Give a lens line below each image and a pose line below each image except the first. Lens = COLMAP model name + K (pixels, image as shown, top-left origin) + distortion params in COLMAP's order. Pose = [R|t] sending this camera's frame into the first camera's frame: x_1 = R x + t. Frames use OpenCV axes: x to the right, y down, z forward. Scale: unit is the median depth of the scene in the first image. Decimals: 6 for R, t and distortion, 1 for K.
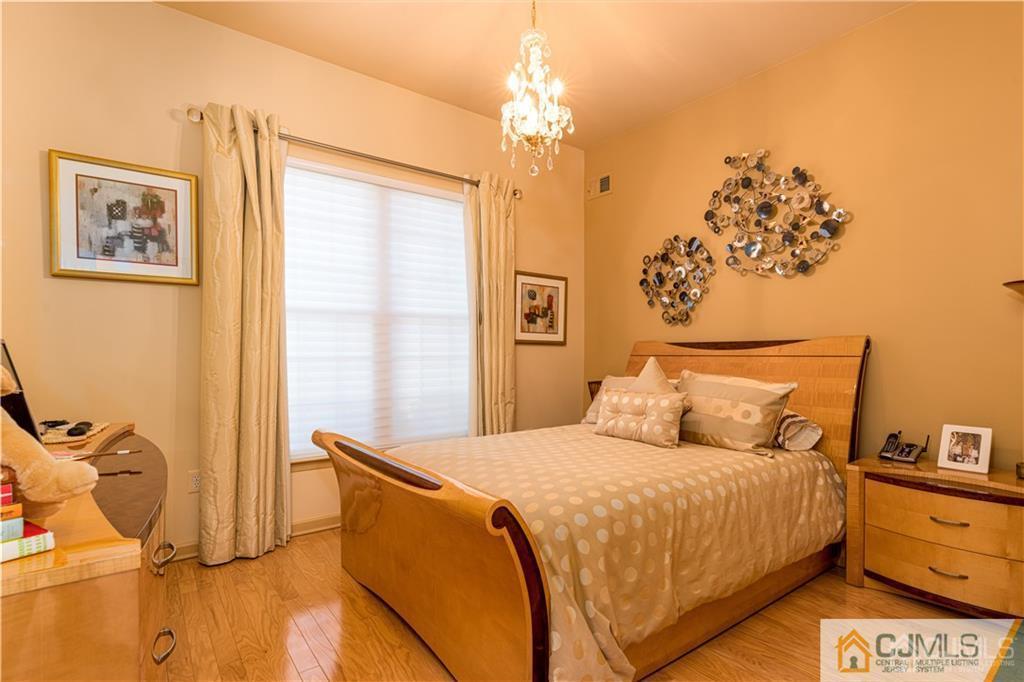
lens RADIAL K [[490.2, 0, 512.5], [0, 490.2, 347.1], [0, 0, 1]] dist [0.000161, -0.000055]
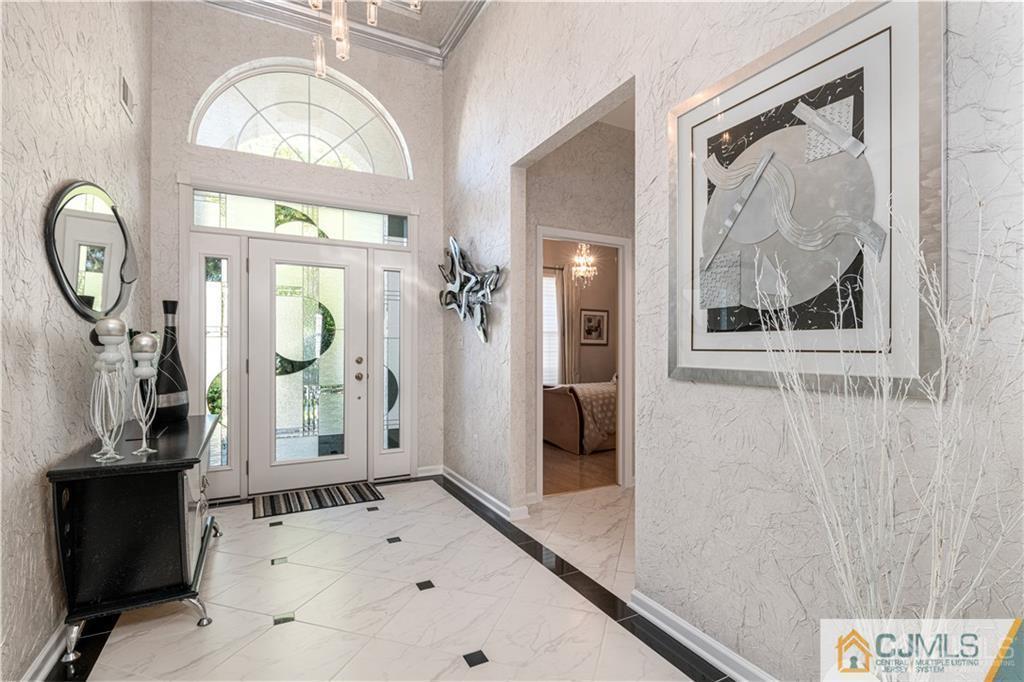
lens RADIAL K [[490.2, 0, 513.9], [0, 490.2, 343.0], [0, 0, 1]] dist [0.000161, -0.000055]
pose [[0.987853, -0.000086, -0.155394, 0.049927], [0.000172, 1.000000, 0.000536, -0.016928], [0.155394, -0.000556, 0.987852, -1.113403]]
